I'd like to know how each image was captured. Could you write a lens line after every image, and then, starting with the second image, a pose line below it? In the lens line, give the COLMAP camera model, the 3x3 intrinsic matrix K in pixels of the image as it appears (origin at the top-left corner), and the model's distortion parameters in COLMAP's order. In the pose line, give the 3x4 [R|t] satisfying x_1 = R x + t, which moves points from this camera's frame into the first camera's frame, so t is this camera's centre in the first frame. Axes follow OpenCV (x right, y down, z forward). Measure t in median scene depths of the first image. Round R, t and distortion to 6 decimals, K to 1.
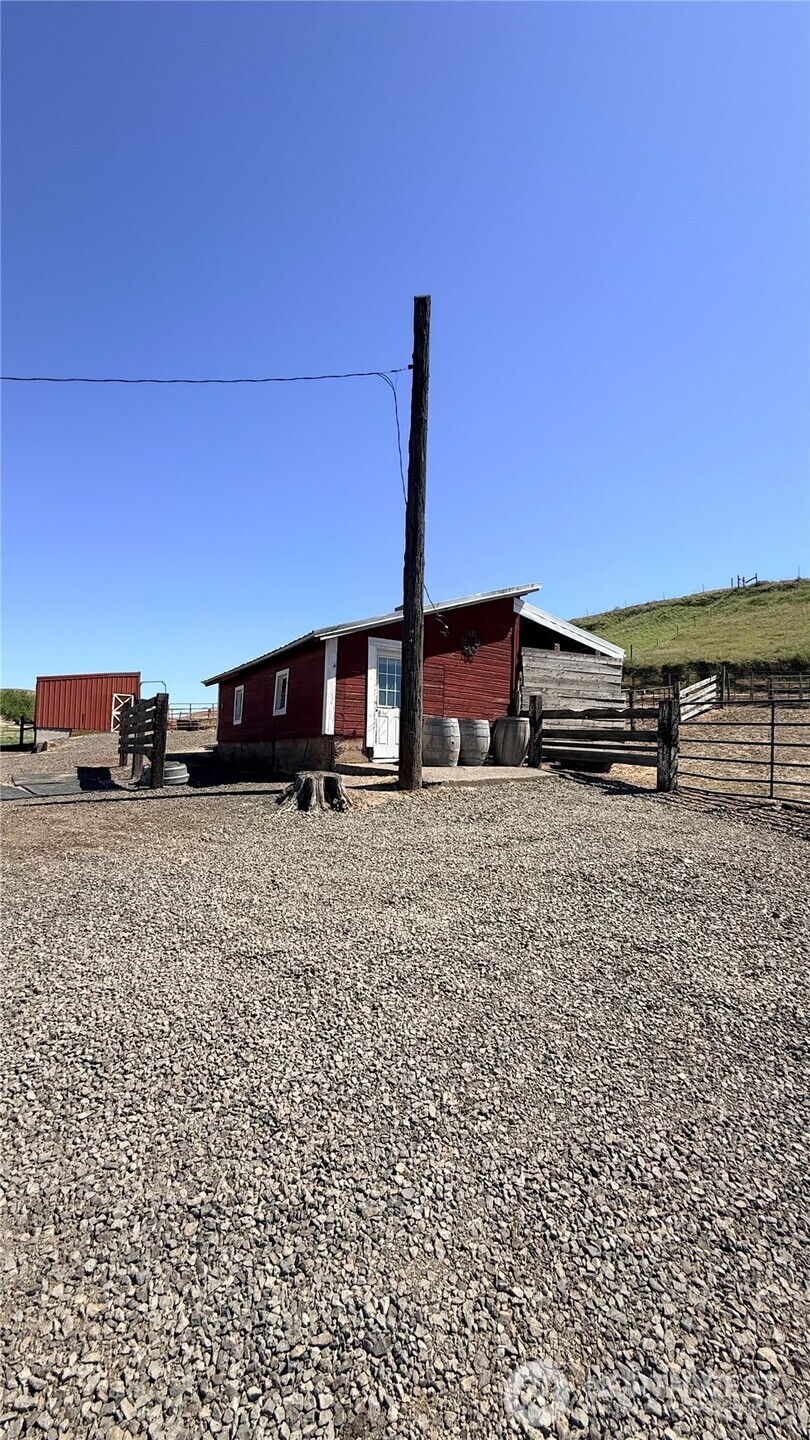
lens RADIAL K [[580.4, 0, 411.6], [0, 580.4, 719.2], [0, 0, 1]] dist [0.000969, 0.000018]
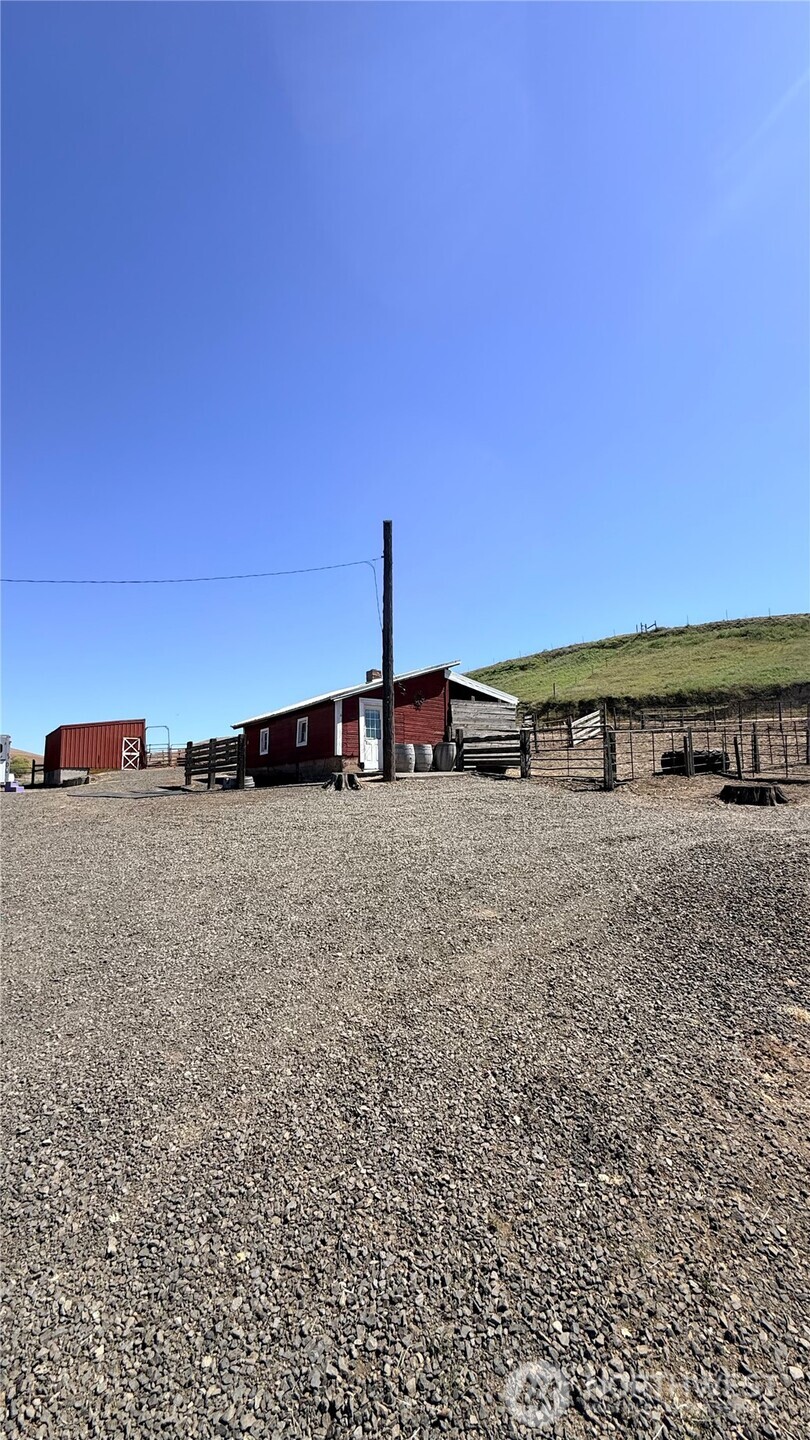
lens RADIAL K [[574.3, 0, 406.9], [0, 574.3, 719.0], [0, 0, 1]] dist [0.002881, -0.000519]
pose [[0.996479, -0.028057, 0.079009, -0.063638], [0.032962, 0.997564, -0.061474, 0.025914], [-0.077092, 0.063862, 0.994977, -0.620821]]
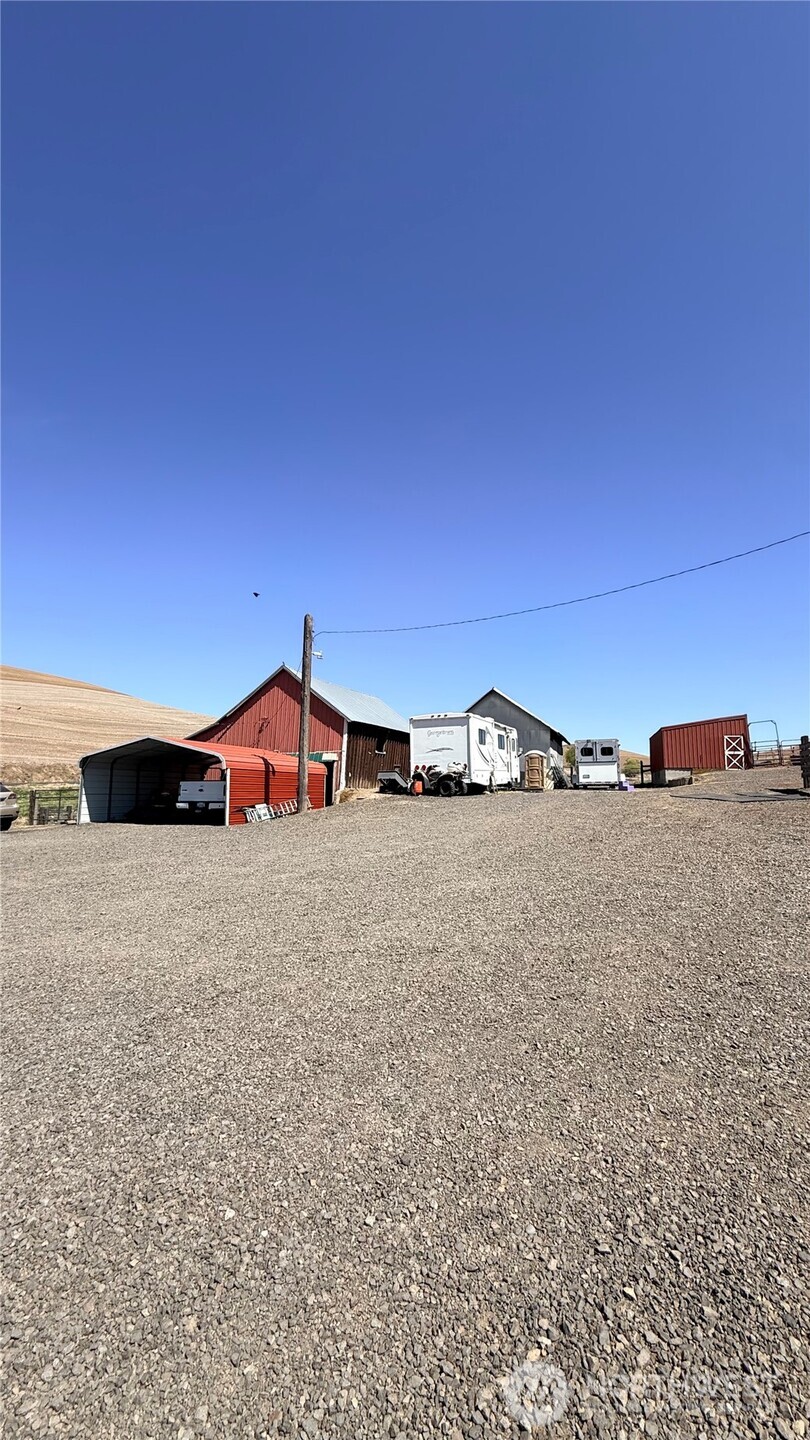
lens RADIAL K [[574.3, 0, 407.8], [0, 574.3, 712.8], [0, 0, 1]] dist [0.002881, -0.000519]
pose [[0.628141, -0.115128, -0.769535, -0.096831], [0.044049, 0.992669, -0.112555, 0.027696], [0.776852, 0.036804, 0.628607, -0.494434]]
